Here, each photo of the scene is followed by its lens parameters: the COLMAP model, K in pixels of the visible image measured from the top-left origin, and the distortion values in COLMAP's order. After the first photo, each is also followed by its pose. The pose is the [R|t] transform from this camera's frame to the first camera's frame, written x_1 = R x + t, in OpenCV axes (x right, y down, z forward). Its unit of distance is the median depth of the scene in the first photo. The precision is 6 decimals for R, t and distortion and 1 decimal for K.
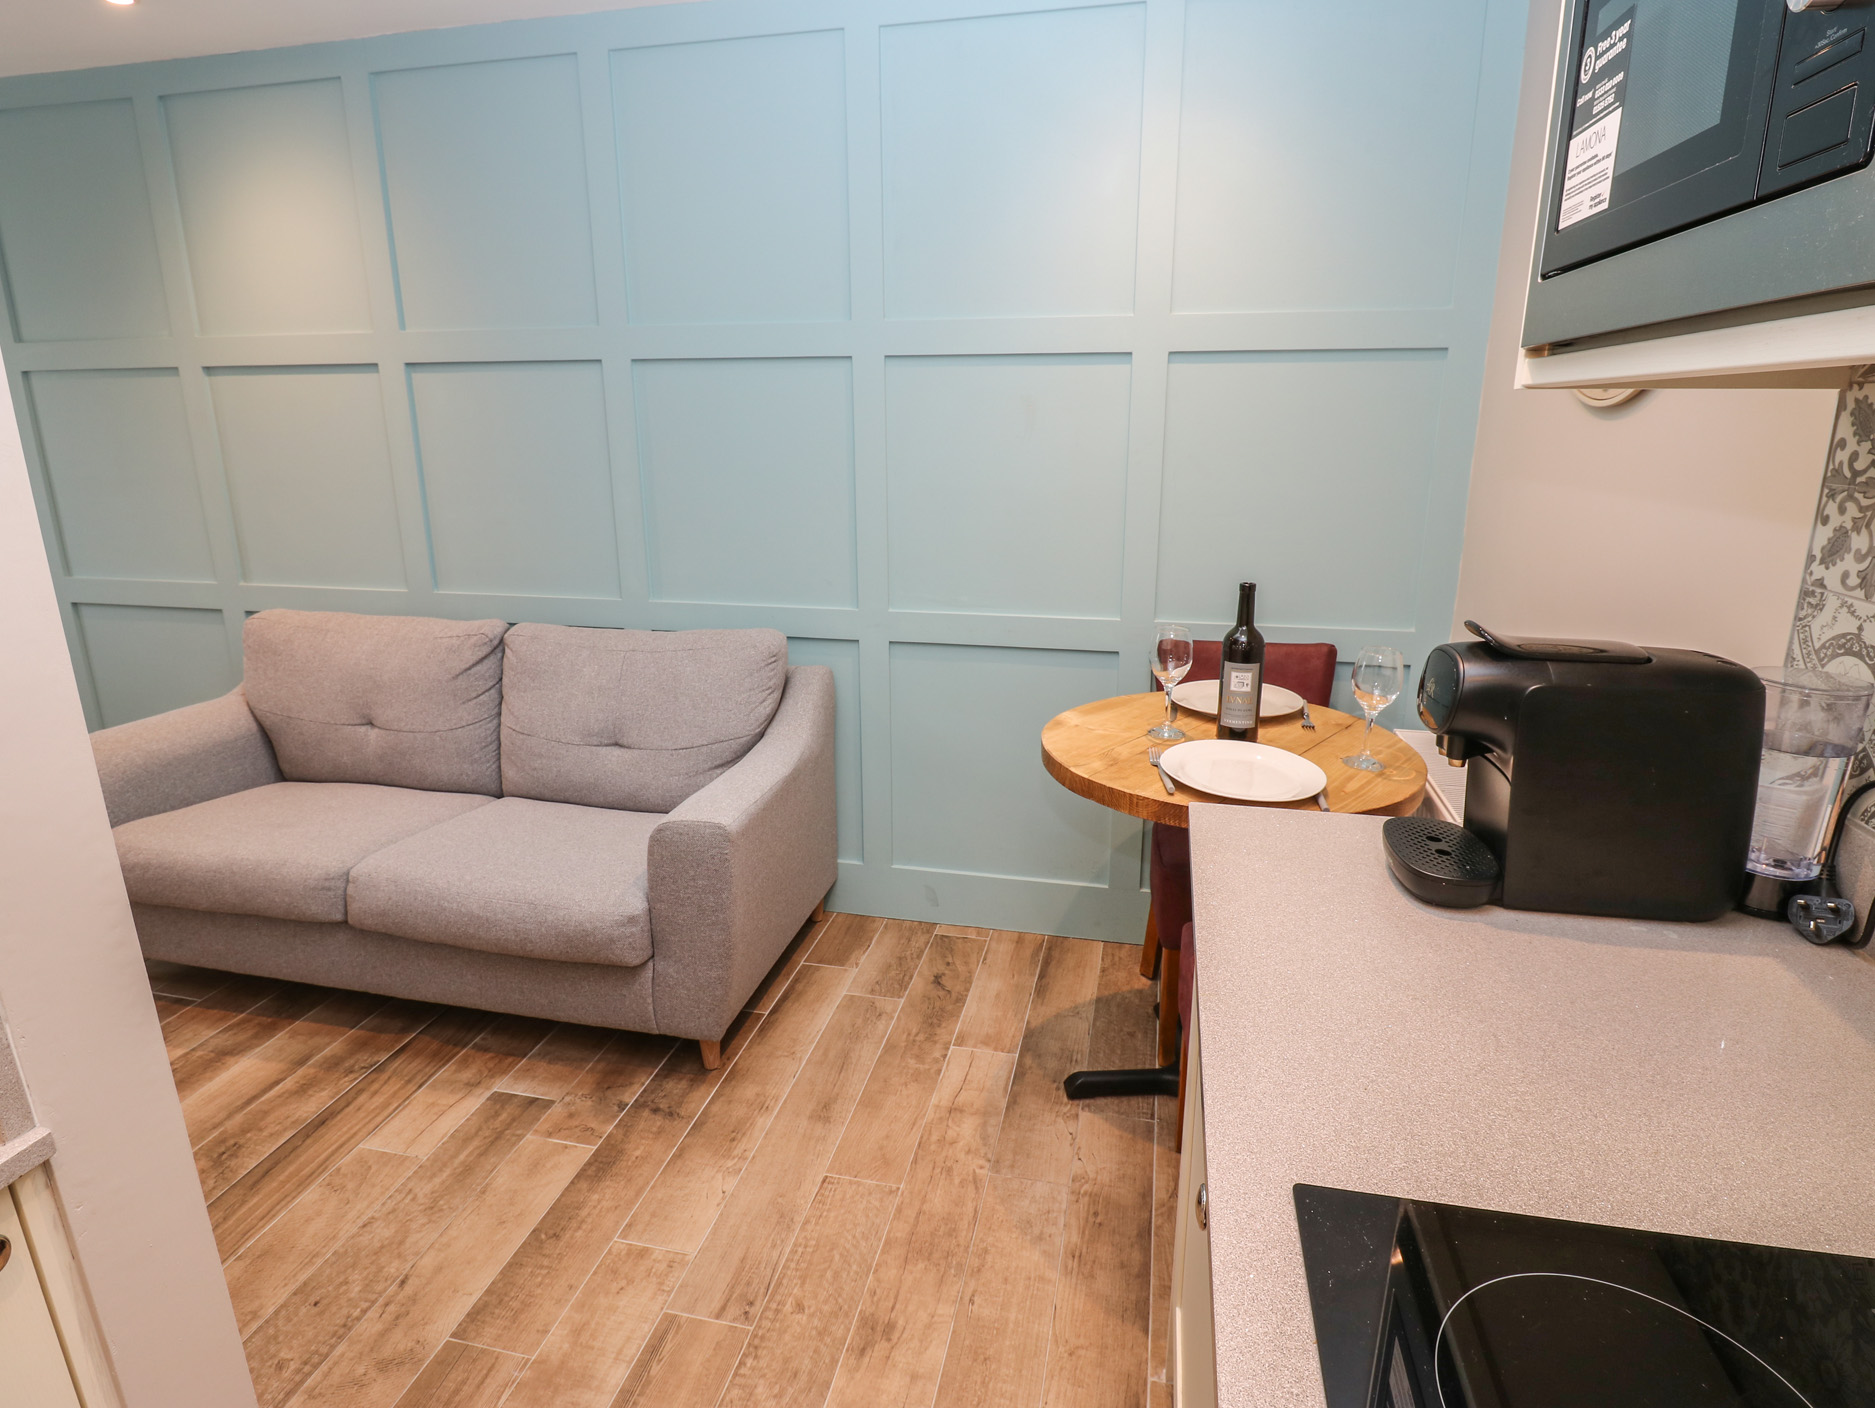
lens RADIAL K [[985.1, 0, 953.1], [0, 985.1, 679.8], [0, 0, 1]] dist [-0.002783, -0.011895]
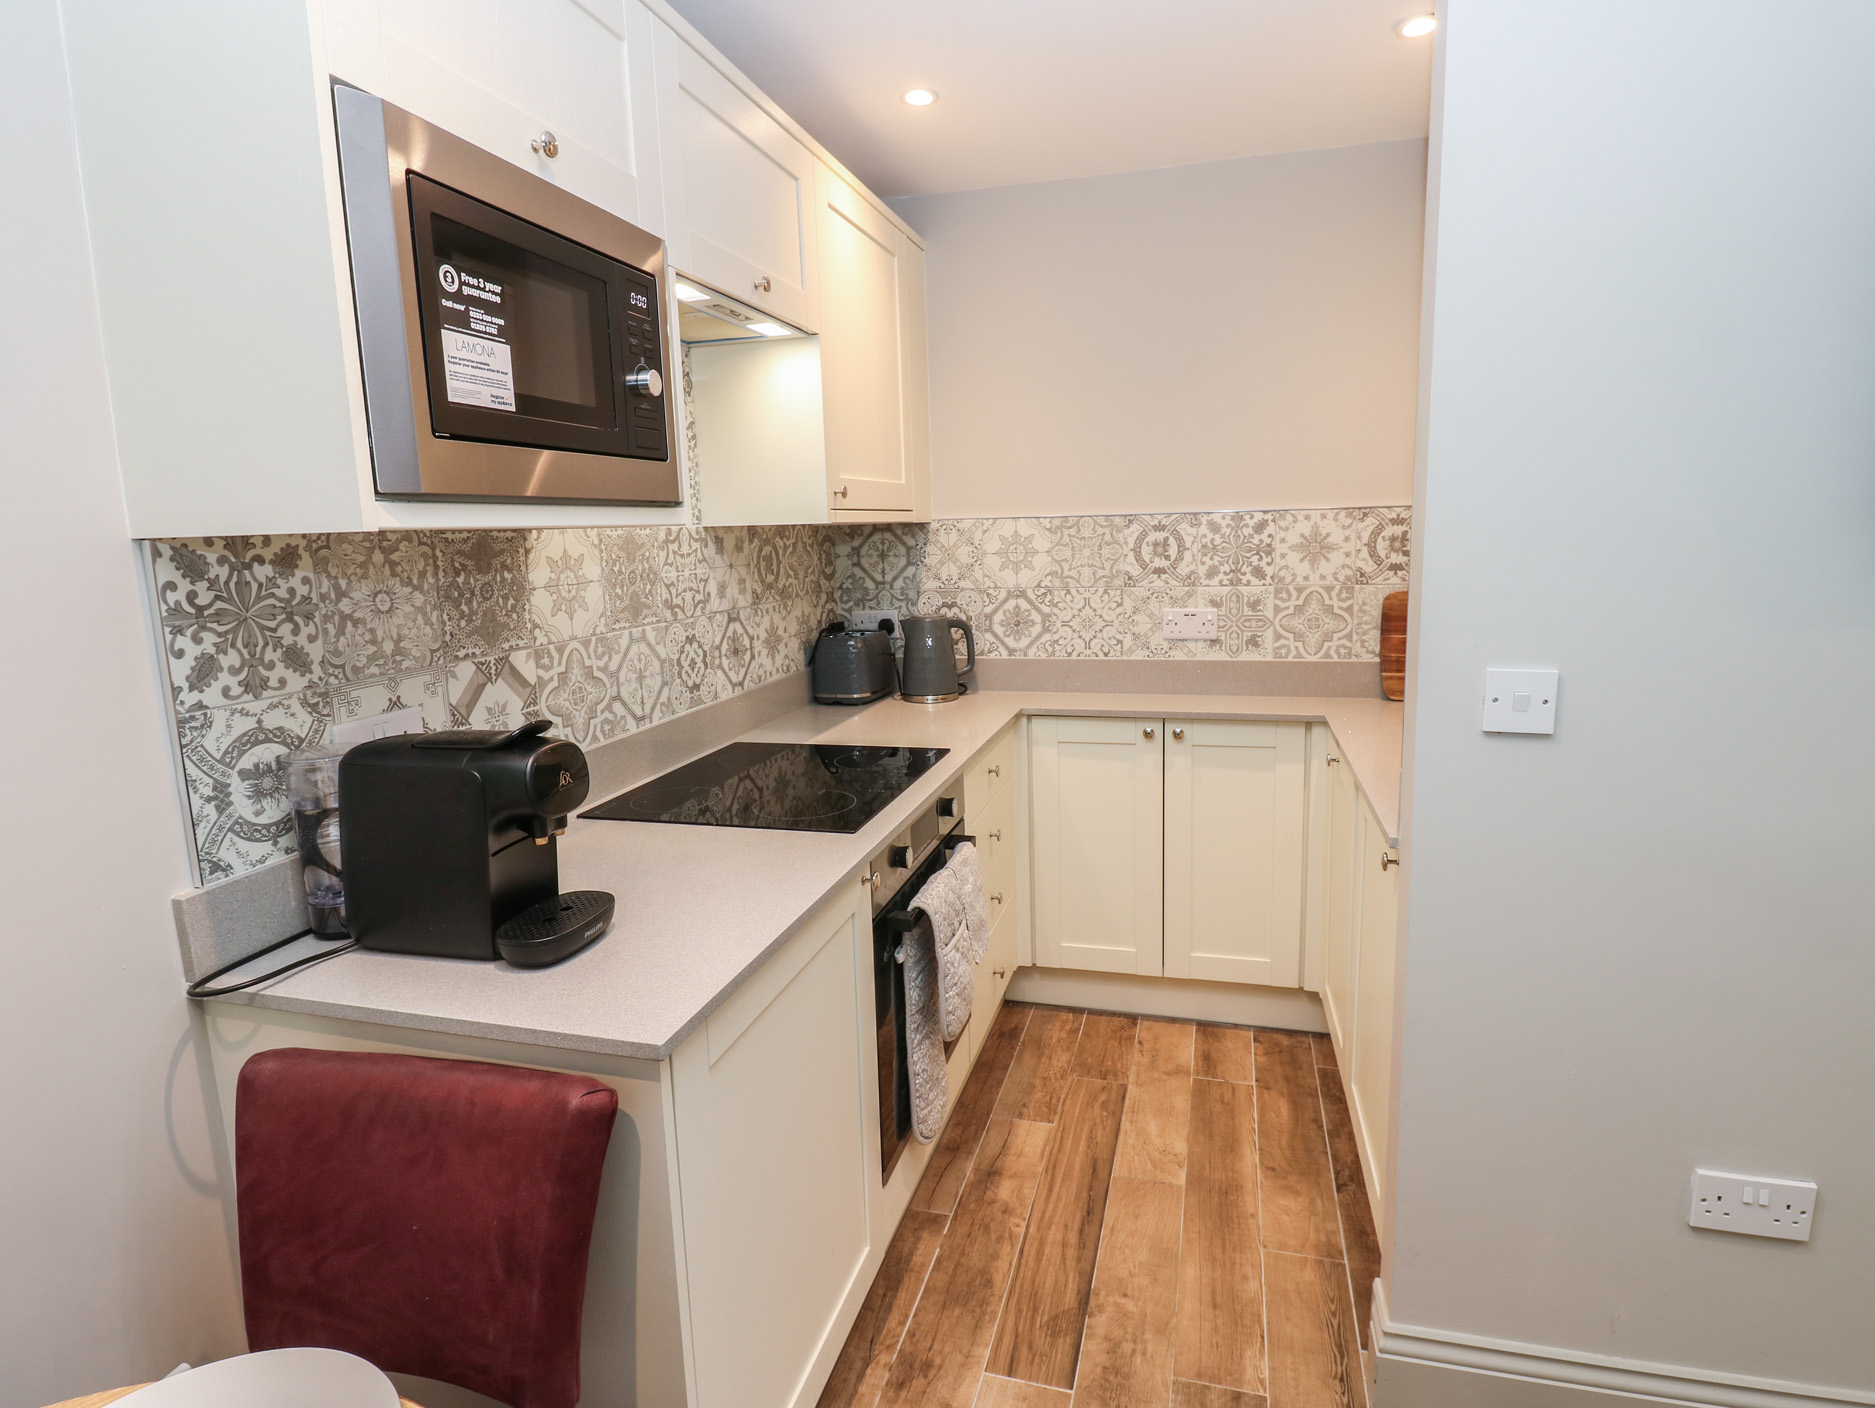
lens RADIAL K [[974.1, 0, 952.5], [0, 974.1, 677.6], [0, 0, 1]] dist [-0.001280, -0.011984]
pose [[-0.997791, 0.020269, 0.063256, -0.034605], [0.044003, 0.915073, 0.400879, -0.371702], [-0.049758, 0.402777, -0.913944, 1.354550]]
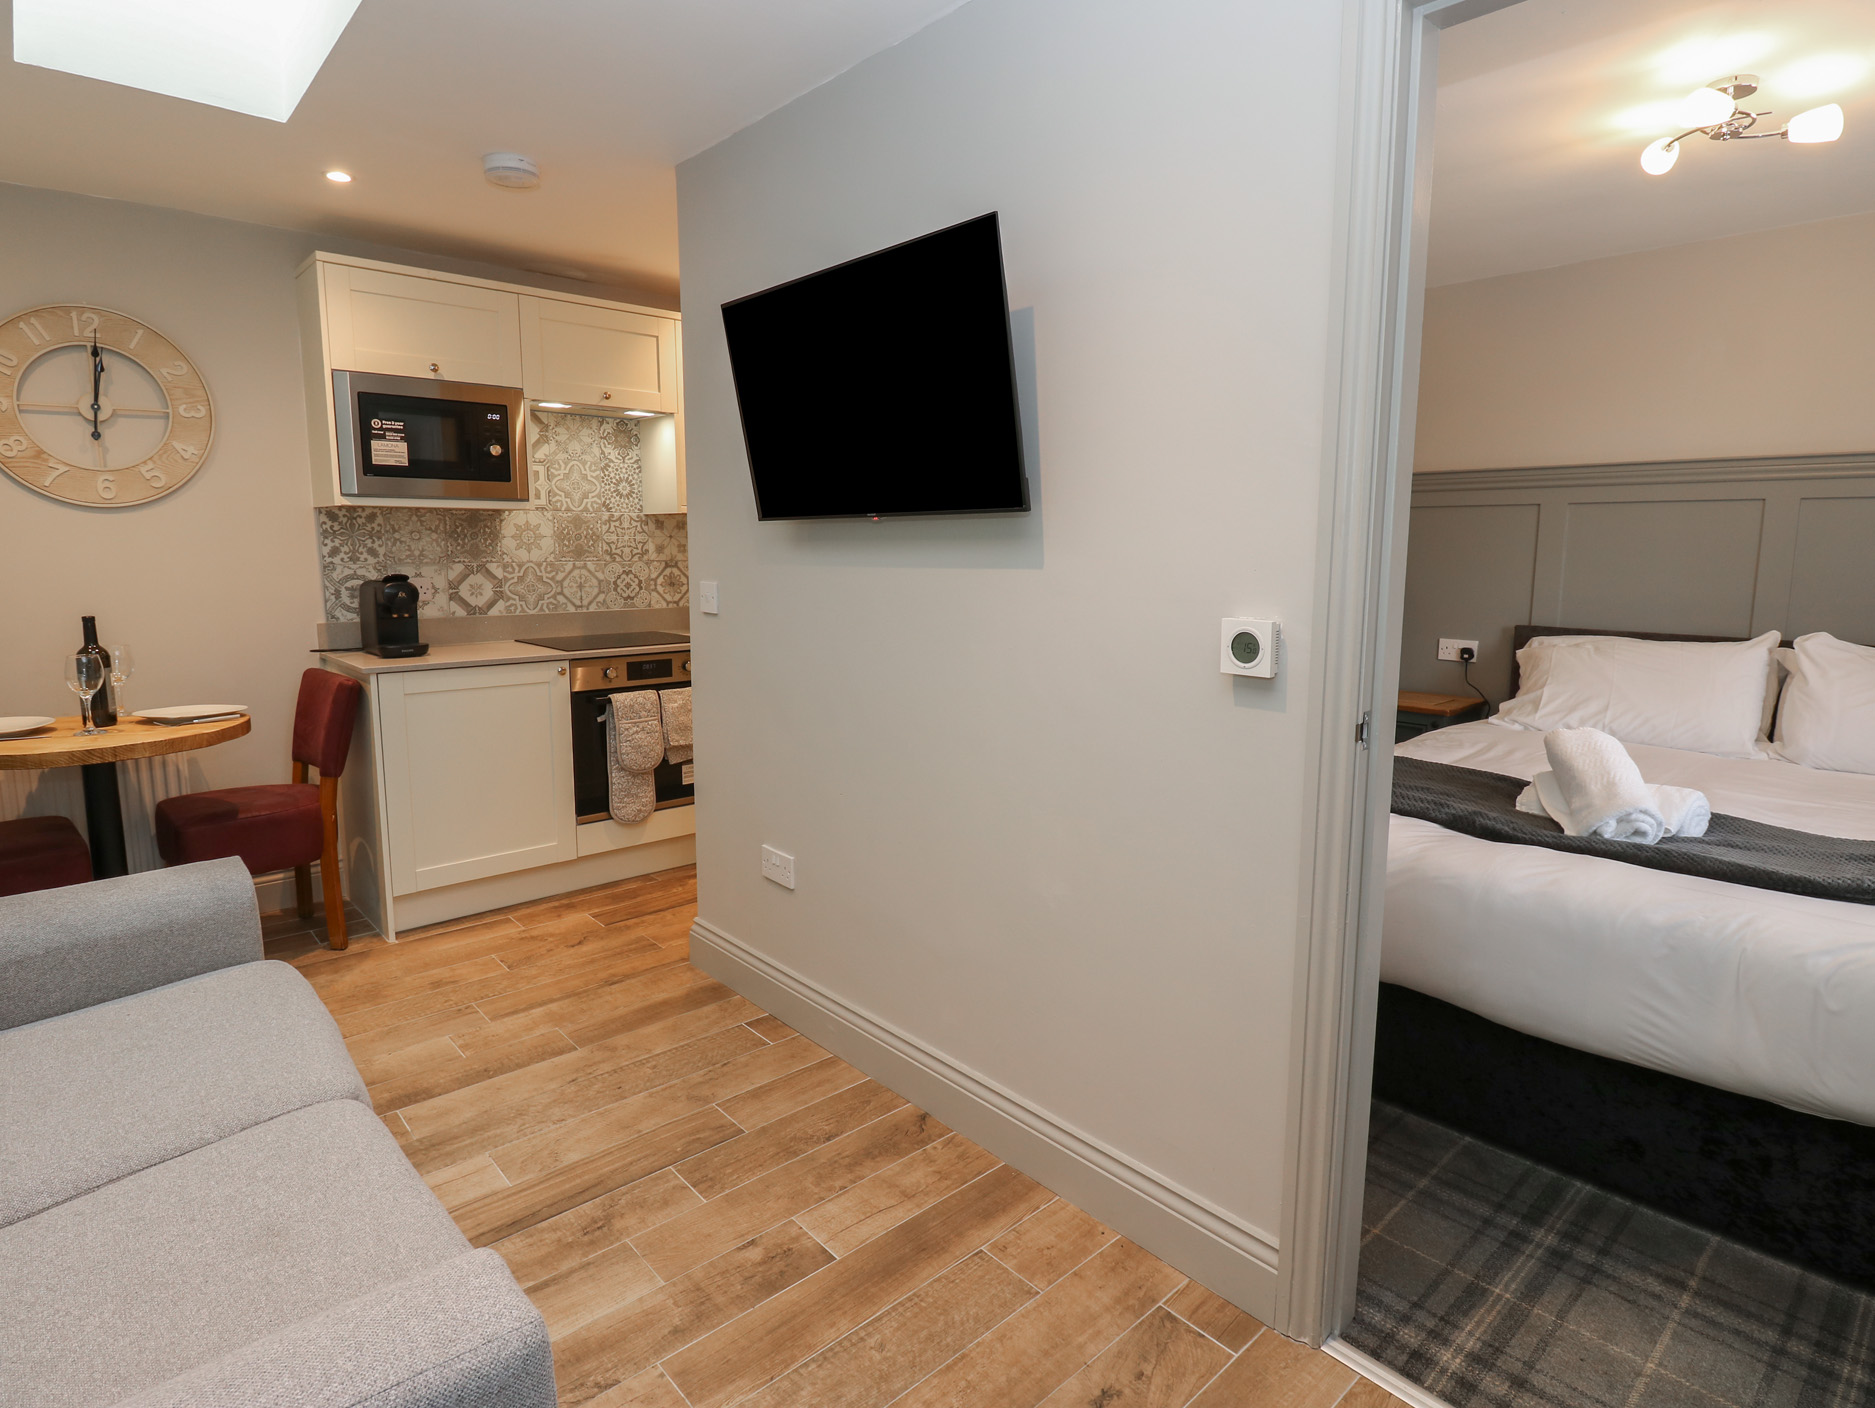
lens RADIAL K [[985.1, 0, 953.1], [0, 985.1, 679.8], [0, 0, 1]] dist [-0.002783, -0.011895]
pose [[-0.817459, -0.082649, 0.570026, -2.011375], [0.143328, 0.929333, 0.340290, -0.400329], [-0.557868, 0.359874, -0.747846, 1.735200]]
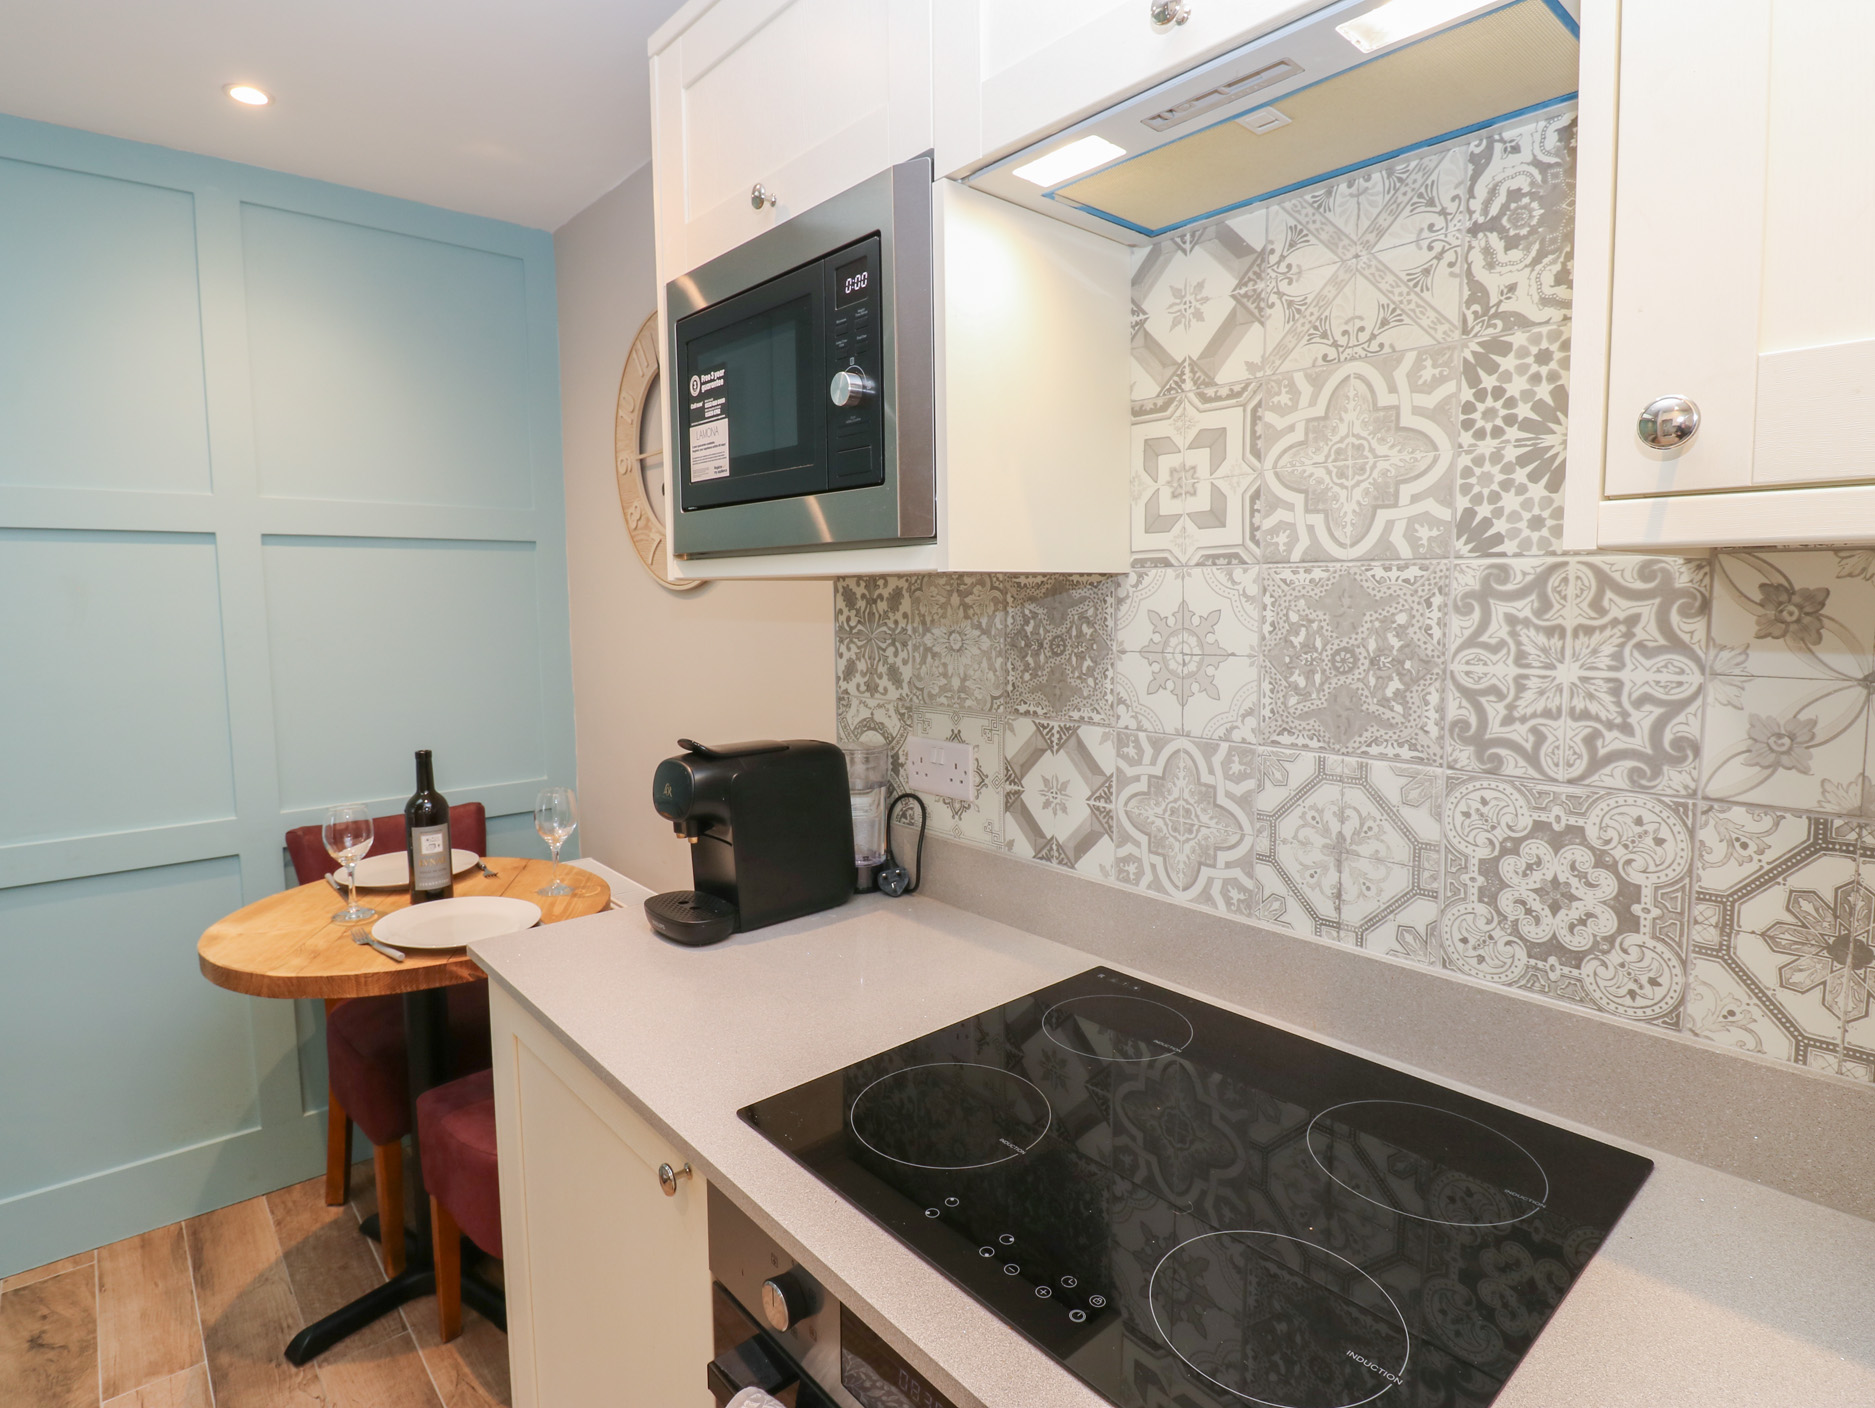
lens RADIAL K [[974.1, 0, 952.5], [0, 974.1, 677.6], [0, 0, 1]] dist [-0.001280, -0.011984]
pose [[0.590702, -0.071719, 0.803696, -0.248532], [0.211950, 0.974857, -0.068786, 0.022307], [-0.778556, 0.210975, 0.591050, -0.103310]]
